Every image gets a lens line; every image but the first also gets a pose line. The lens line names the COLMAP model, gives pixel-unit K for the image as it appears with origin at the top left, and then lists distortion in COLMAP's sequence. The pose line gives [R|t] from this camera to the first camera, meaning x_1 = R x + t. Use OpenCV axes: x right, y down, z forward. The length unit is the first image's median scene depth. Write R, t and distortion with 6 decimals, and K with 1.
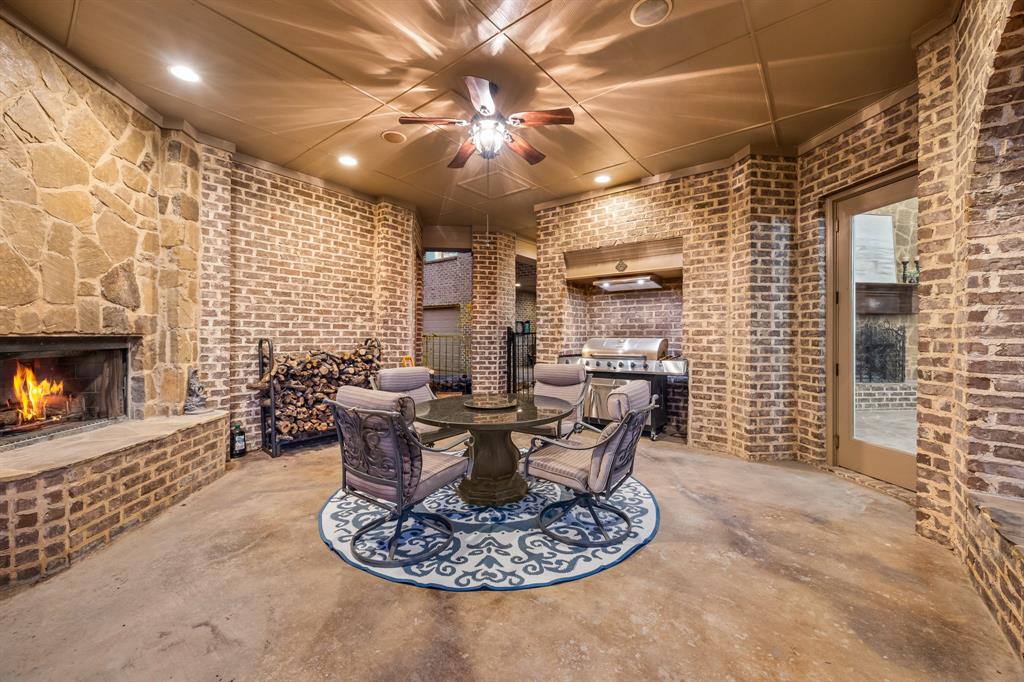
lens RADIAL K [[390.8, 0, 510.1], [0, 390.8, 340.4], [0, 0, 1]] dist [-0.002611, -0.000205]
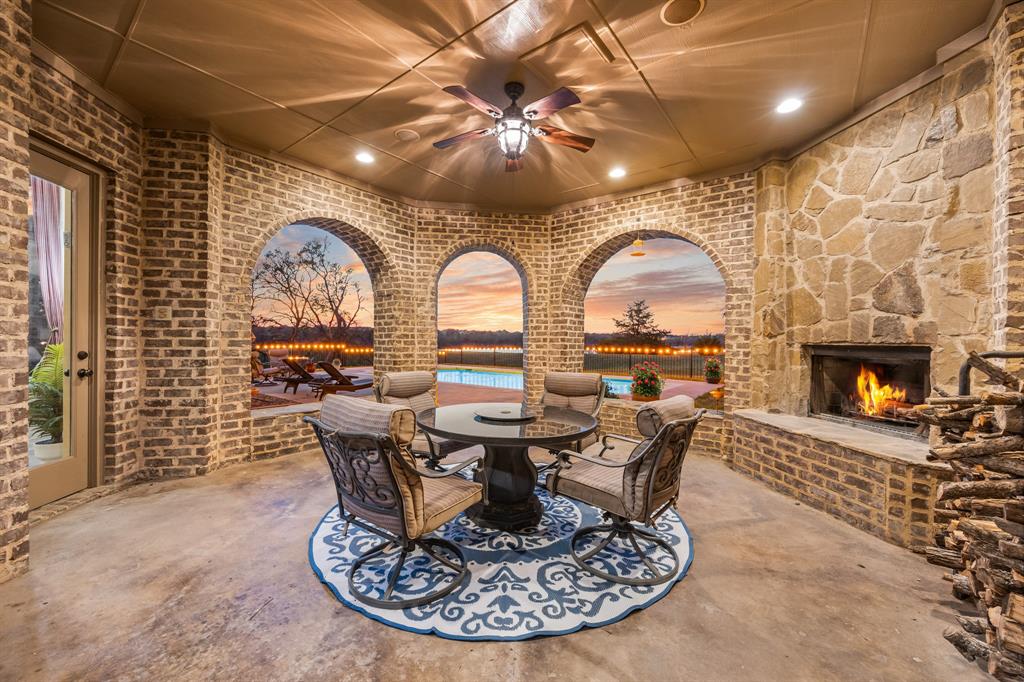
lens RADIAL K [[390.8, 0, 510.1], [0, 390.8, 340.4], [0, 0, 1]] dist [-0.002611, -0.000205]
pose [[-0.999855, -0.014059, -0.009627, -0.045187], [-0.014180, 0.999821, 0.012534, -0.024212], [0.009449, 0.012668, -0.999875, 2.102047]]
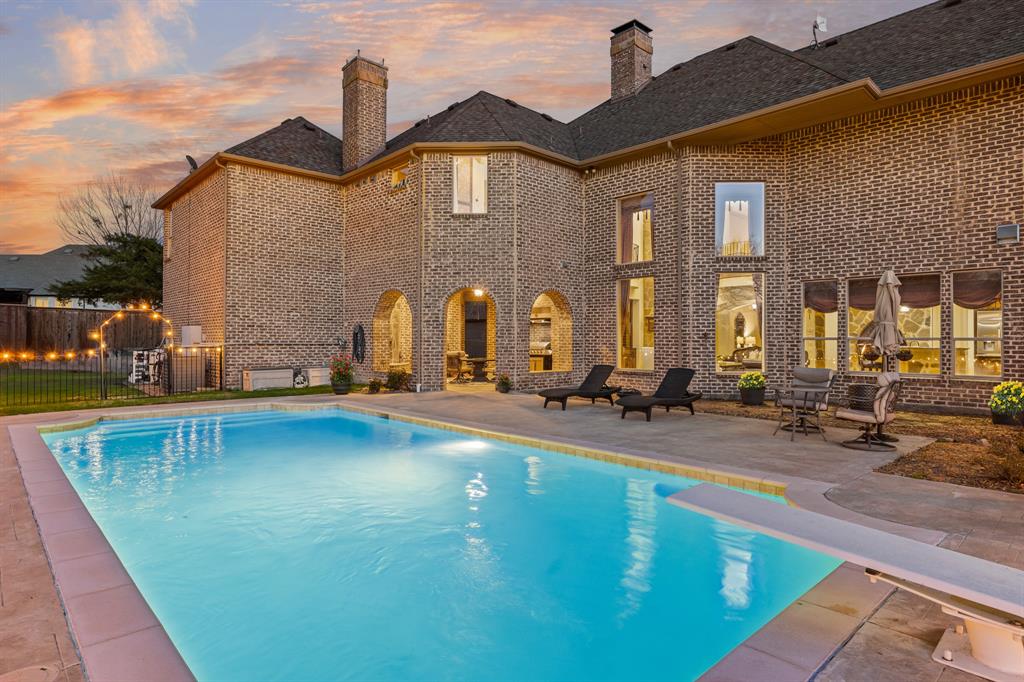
lens RADIAL K [[575.2, 0, 512.0], [0, 575.2, 341.0], [0, 0, 1]] dist [-0.002010, -0.000348]
pose [[0.989728, 0.000975, -0.142963, 0.556136], [-0.001553, 0.999991, -0.003931, 0.002776], [0.142958, 0.004113, 0.989720, -2.400977]]
